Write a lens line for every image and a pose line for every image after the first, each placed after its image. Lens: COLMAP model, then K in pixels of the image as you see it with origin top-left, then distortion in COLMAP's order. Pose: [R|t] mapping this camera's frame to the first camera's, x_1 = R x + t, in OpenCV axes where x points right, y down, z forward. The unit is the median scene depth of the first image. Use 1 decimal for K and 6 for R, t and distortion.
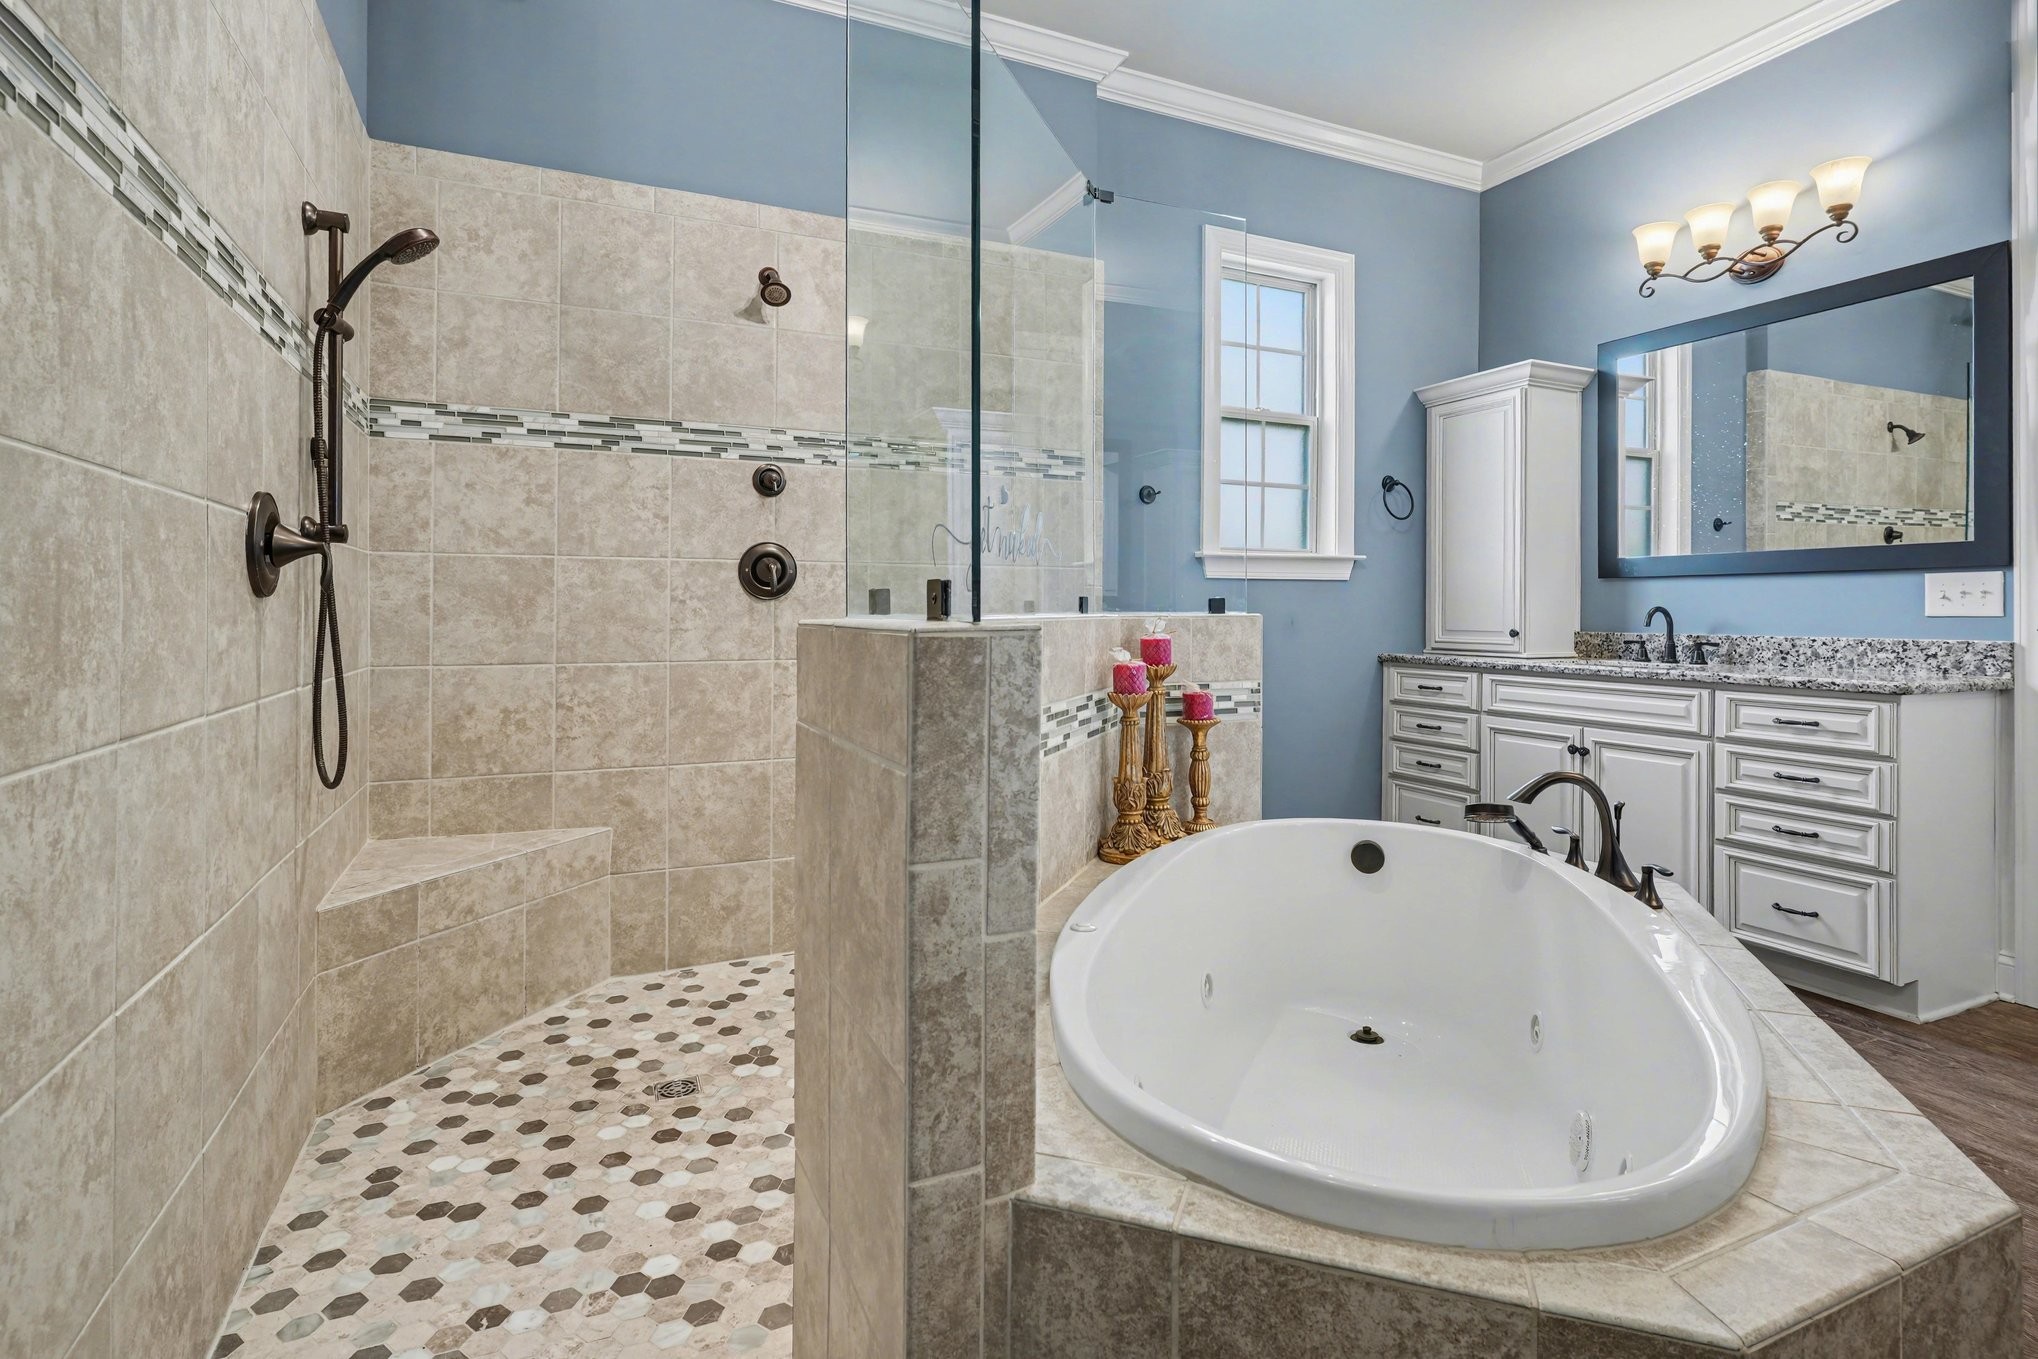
lens RADIAL K [[977.1, 0, 1023.7], [0, 977.1, 613.6], [0, 0, 1]] dist [0.001468, 0.000200]
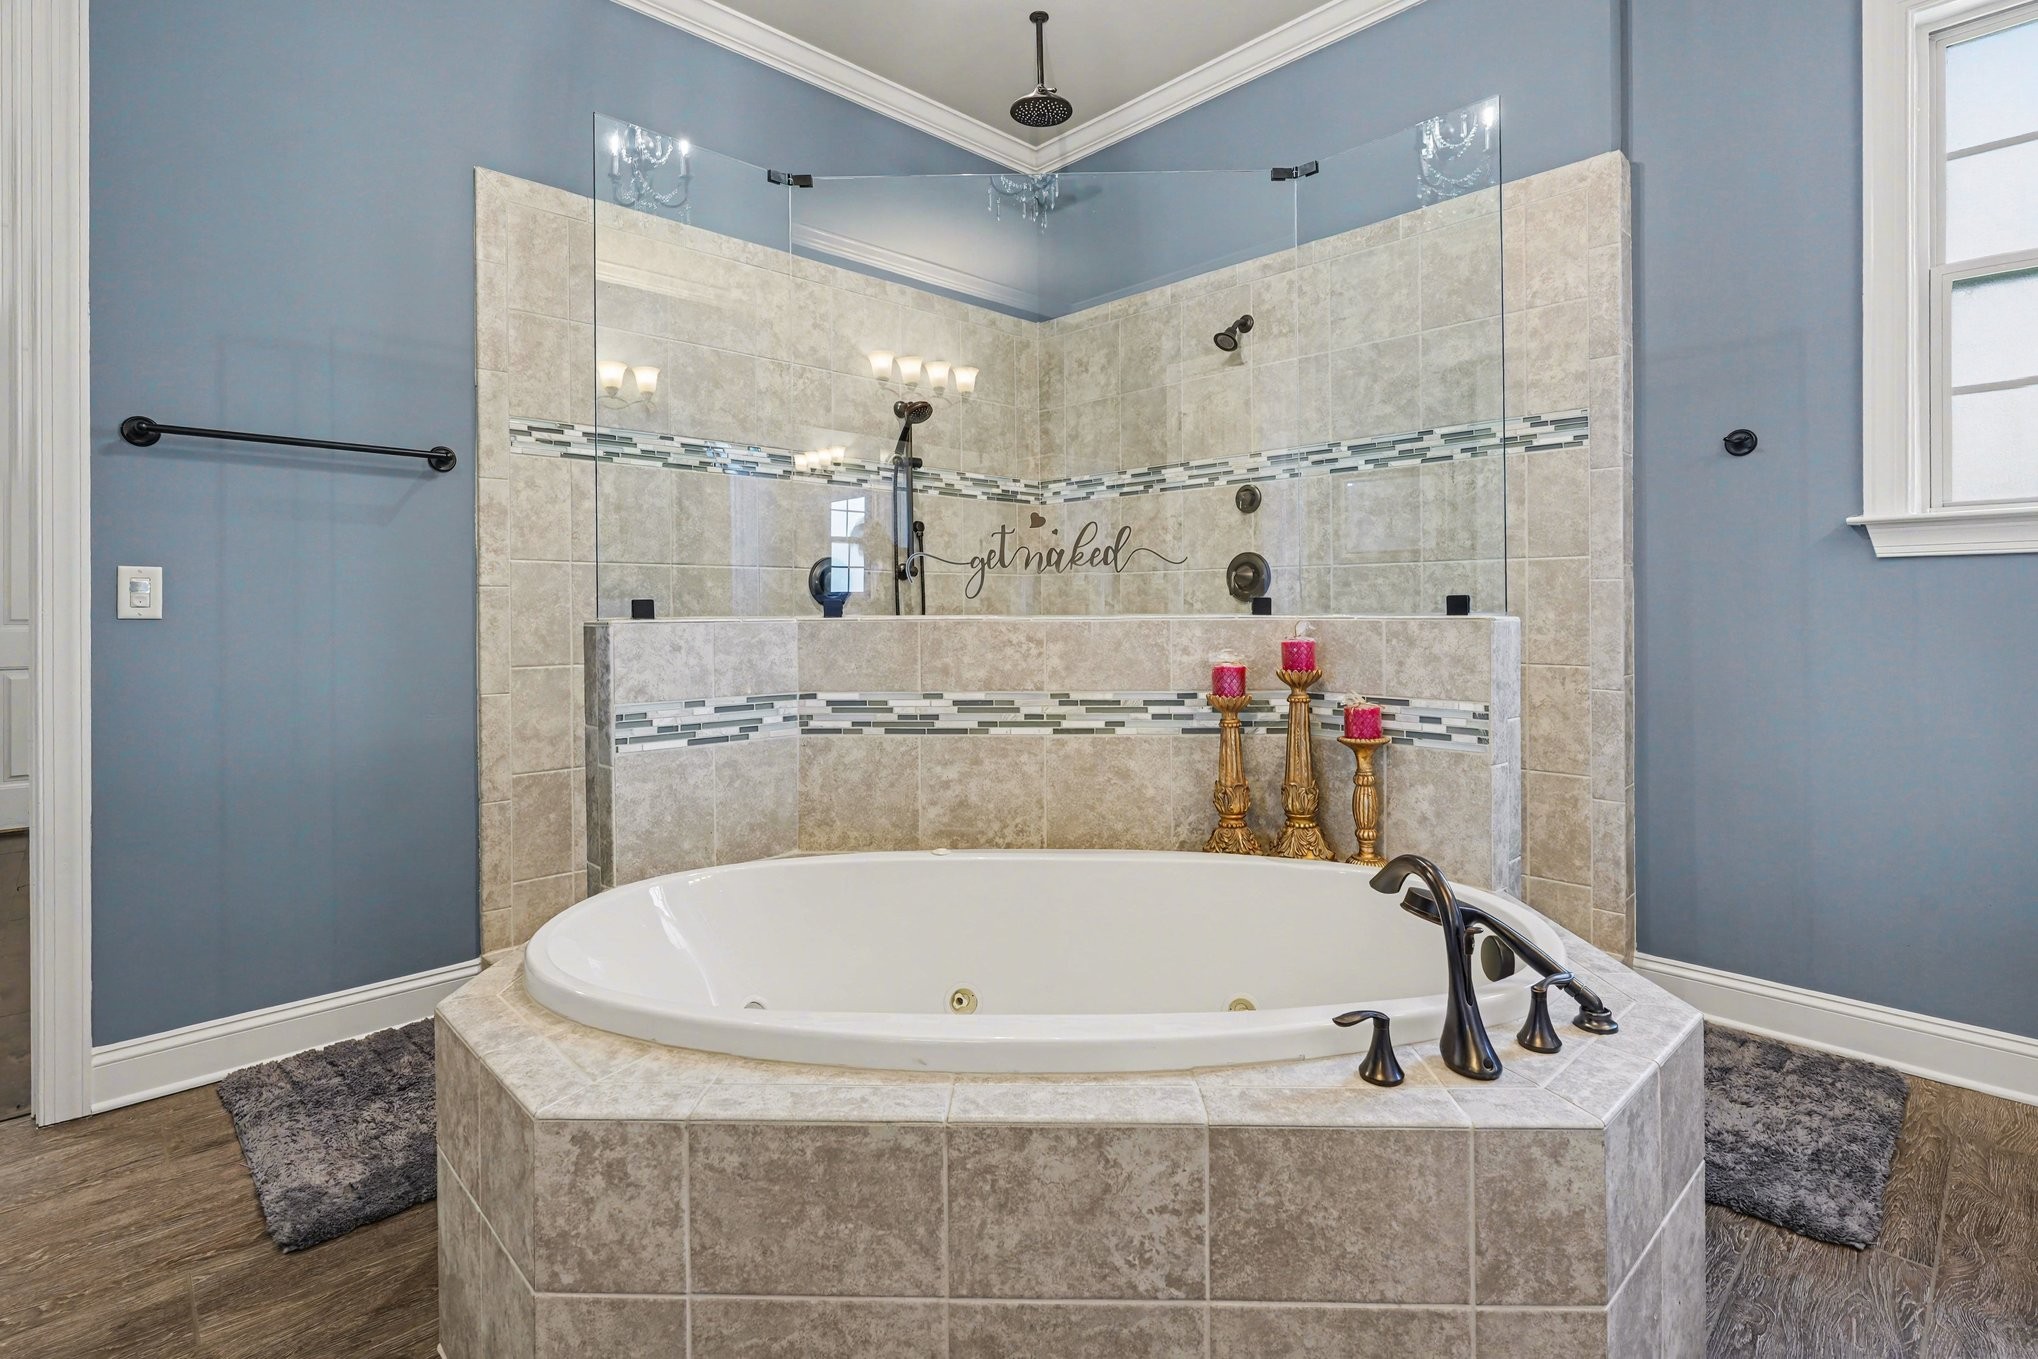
lens RADIAL K [[977.1, 0, 1023.7], [0, 977.1, 613.6], [0, 0, 1]] dist [0.001468, 0.000200]
pose [[0.352260, 0.001256, -0.935901, 0.770426], [0.000671, 0.999999, 0.001595, -0.002768], [0.935902, -0.001190, 0.352259, 0.363716]]
